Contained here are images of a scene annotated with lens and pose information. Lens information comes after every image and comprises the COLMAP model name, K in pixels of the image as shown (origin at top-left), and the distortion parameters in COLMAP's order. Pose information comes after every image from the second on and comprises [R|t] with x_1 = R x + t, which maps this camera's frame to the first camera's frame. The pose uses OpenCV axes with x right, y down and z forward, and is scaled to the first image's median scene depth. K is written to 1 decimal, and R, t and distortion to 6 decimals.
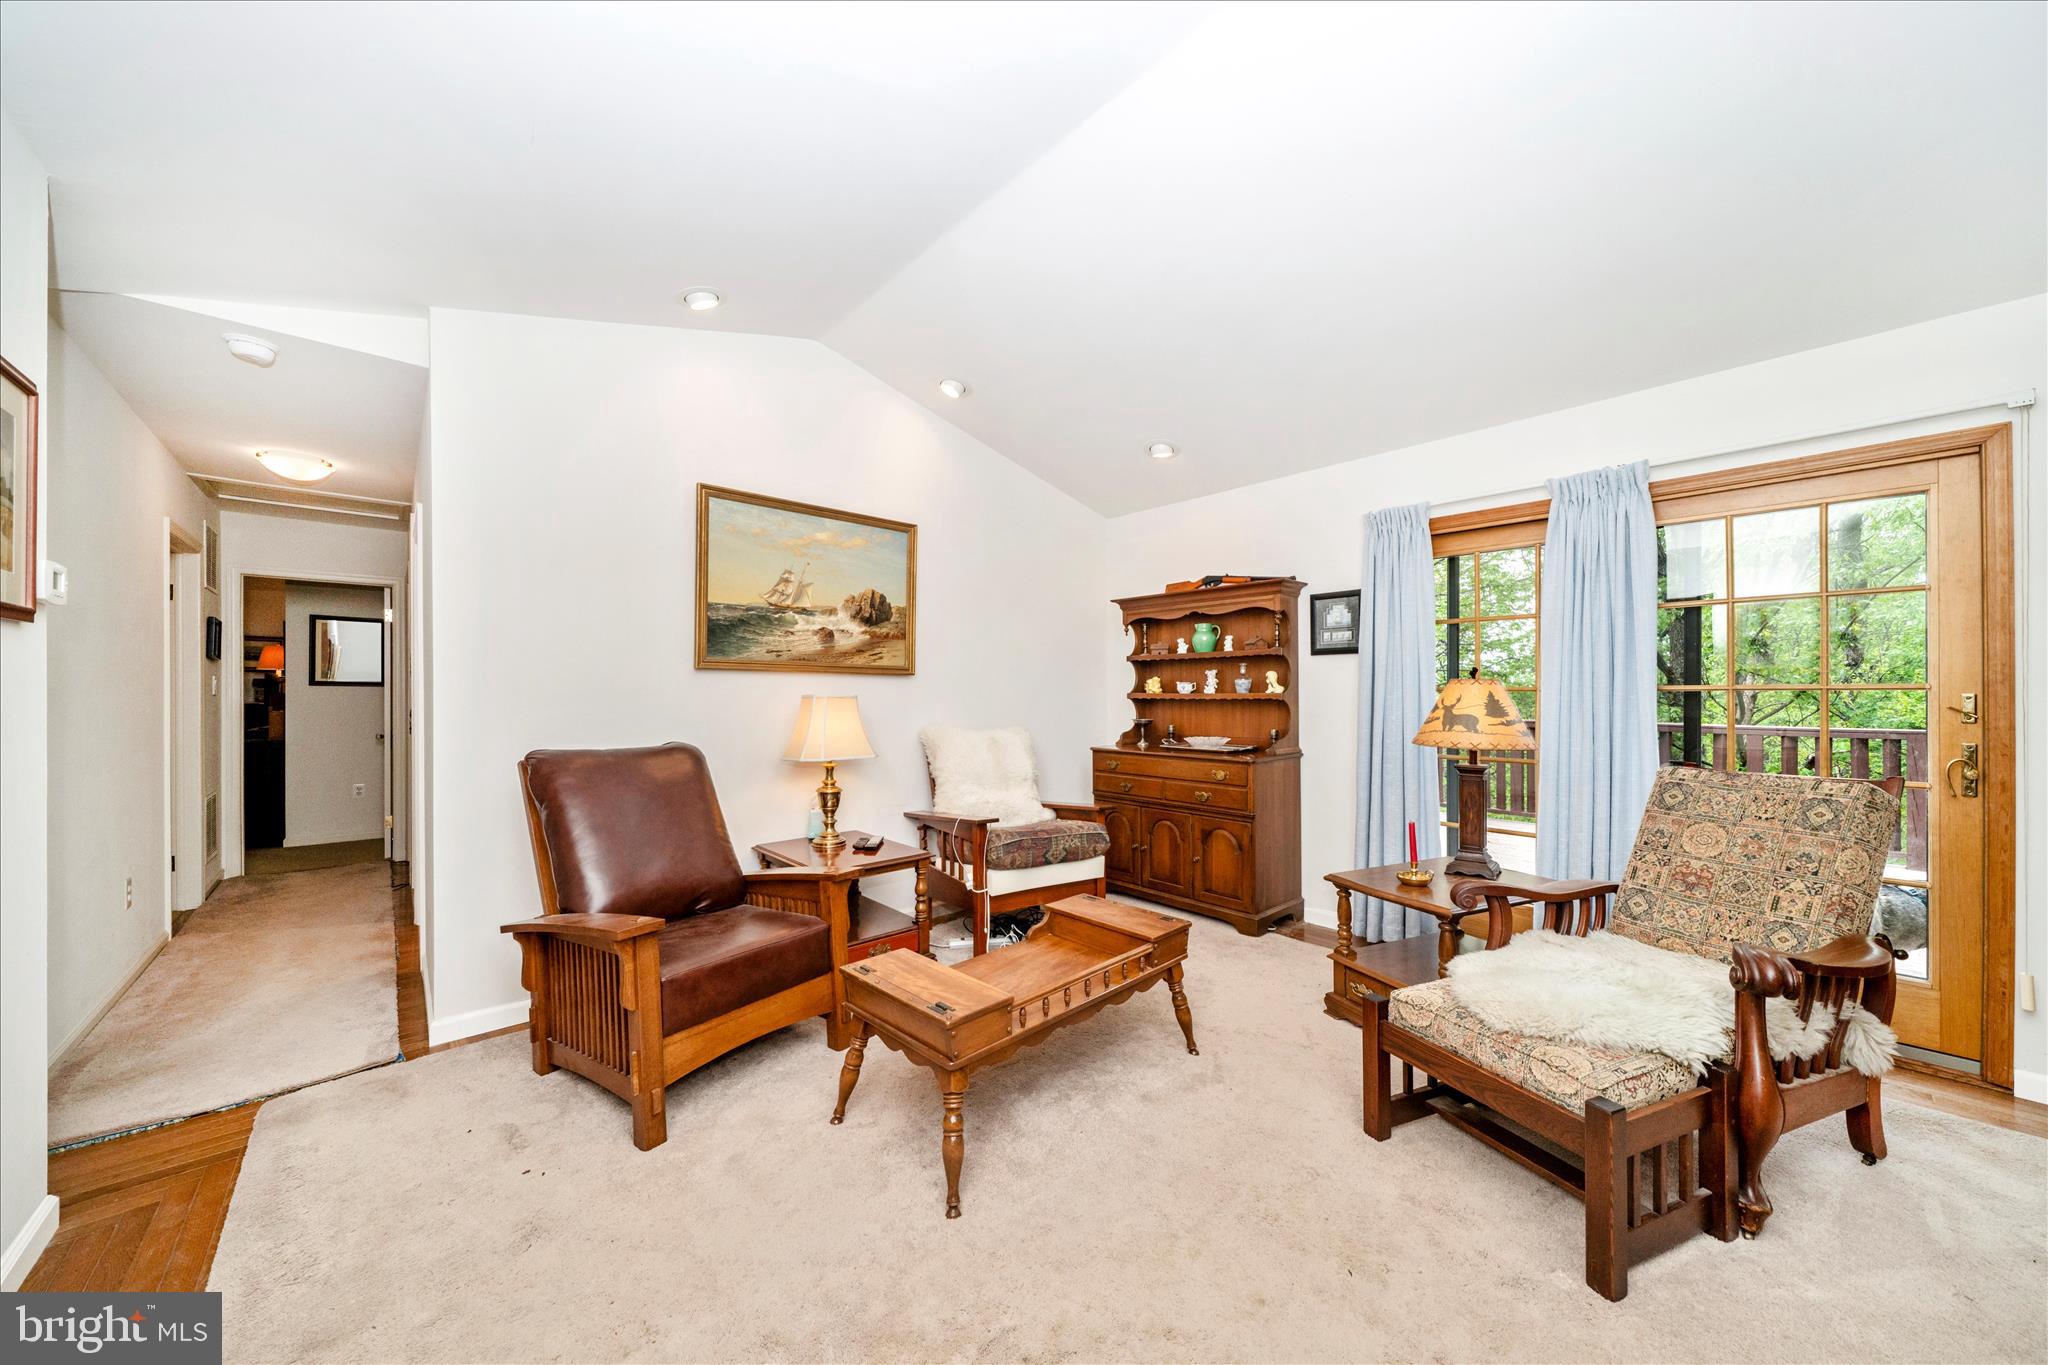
lens RADIAL K [[712.5, 0, 1019.0], [0, 712.5, 692.6], [0, 0, 1]] dist [-0.000168, -0.000010]
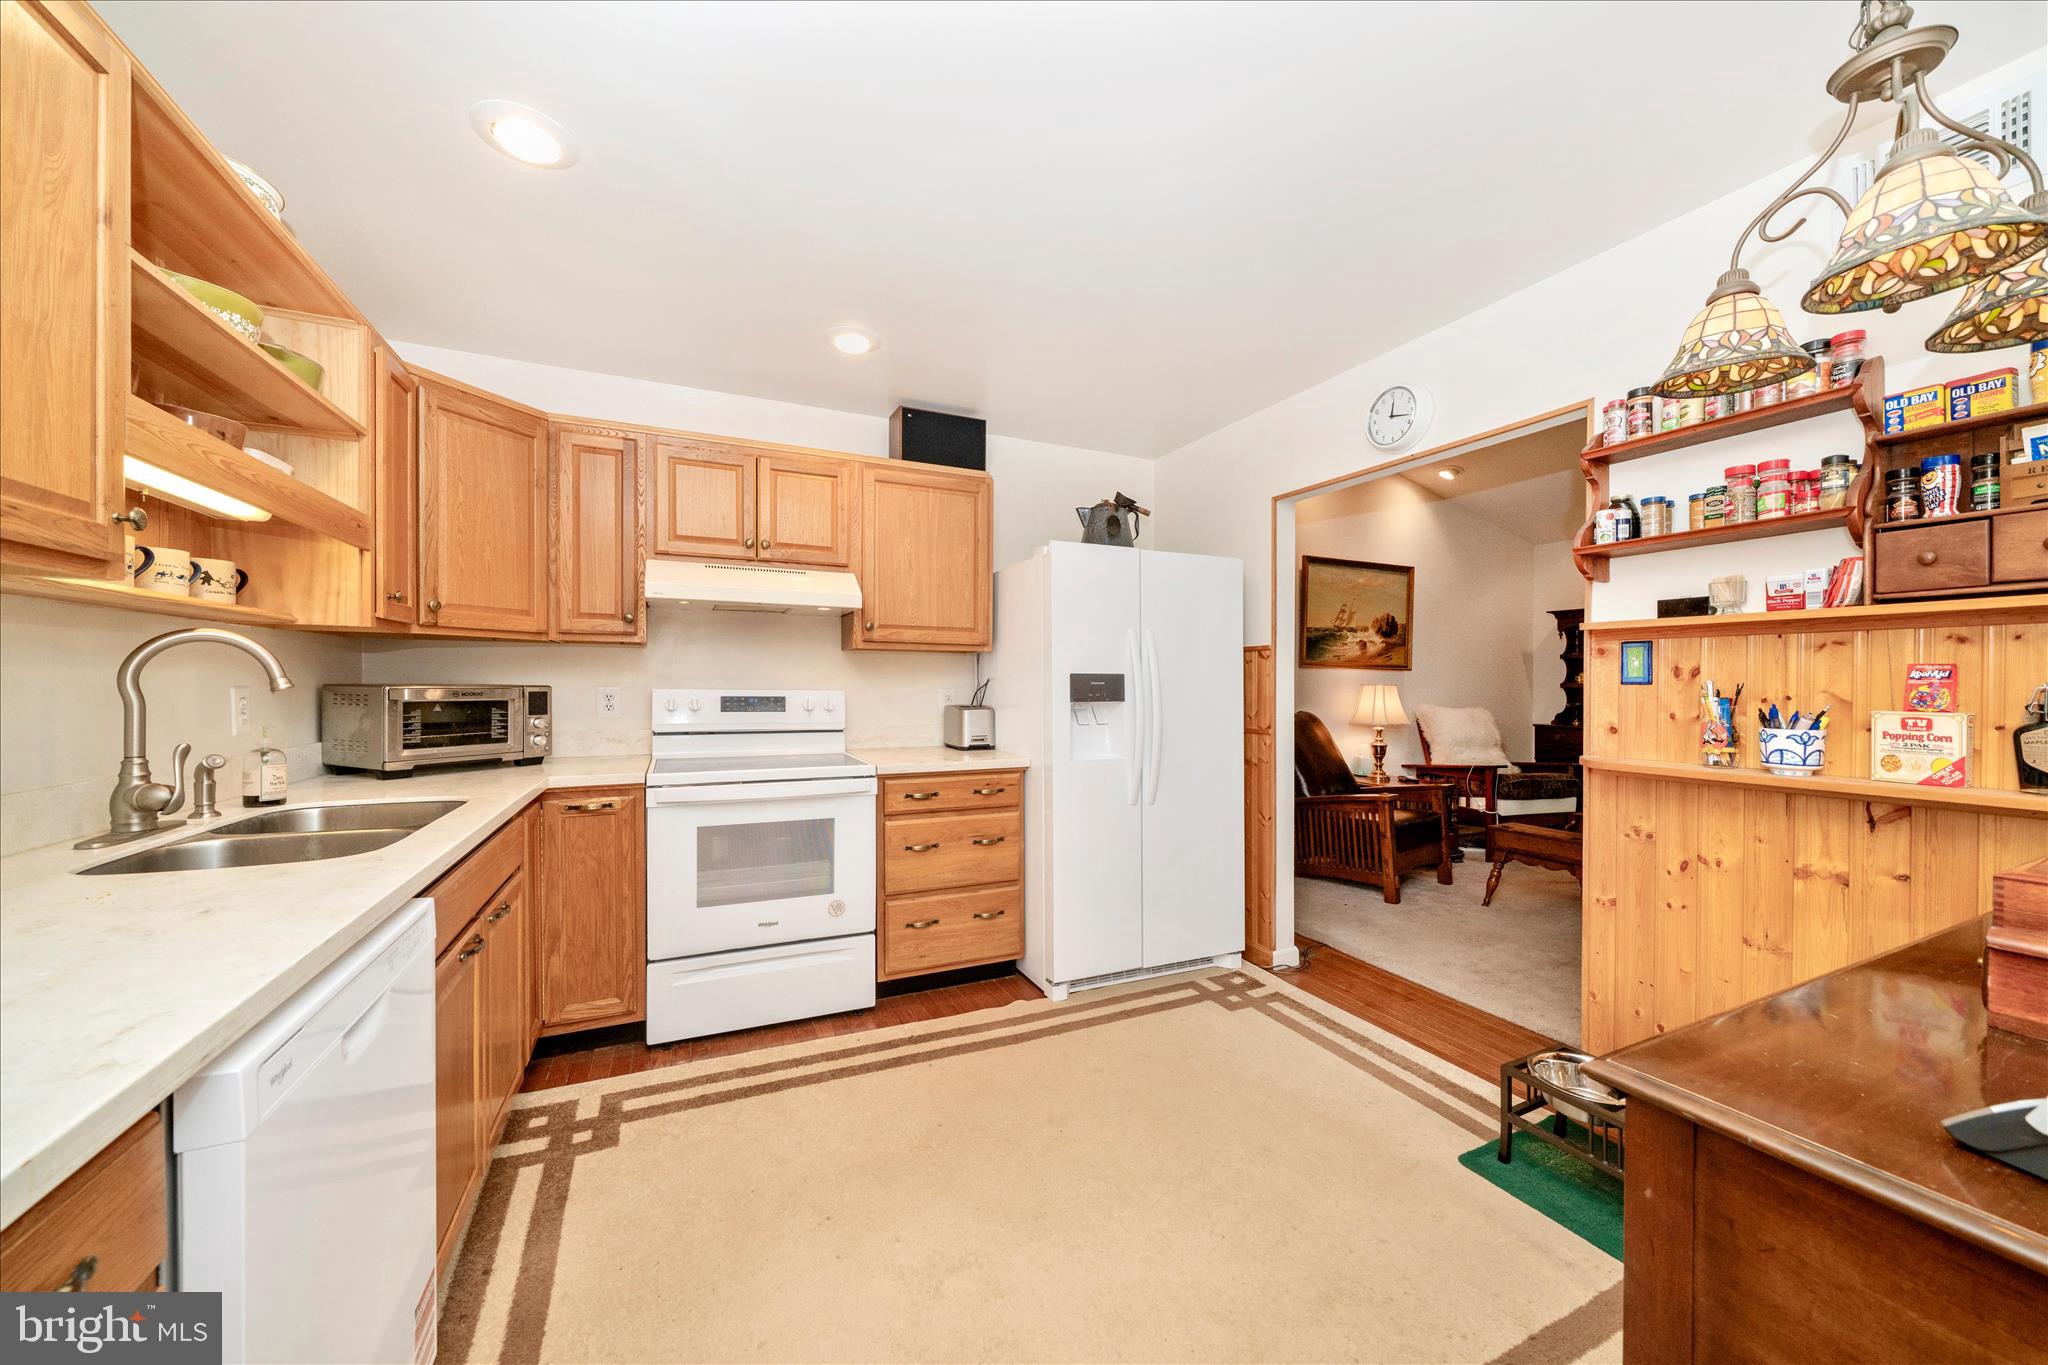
lens RADIAL K [[744.0, 0, 1024.0], [0, 744.0, 682.5], [0, 0, 1]] dist [-0.000634, -0.000026]
pose [[0.957506, 0.004268, -0.288382, -0.475554], [-0.003599, 0.999989, 0.002849, -0.001431], [0.288391, -0.001690, 0.957511, -0.699511]]
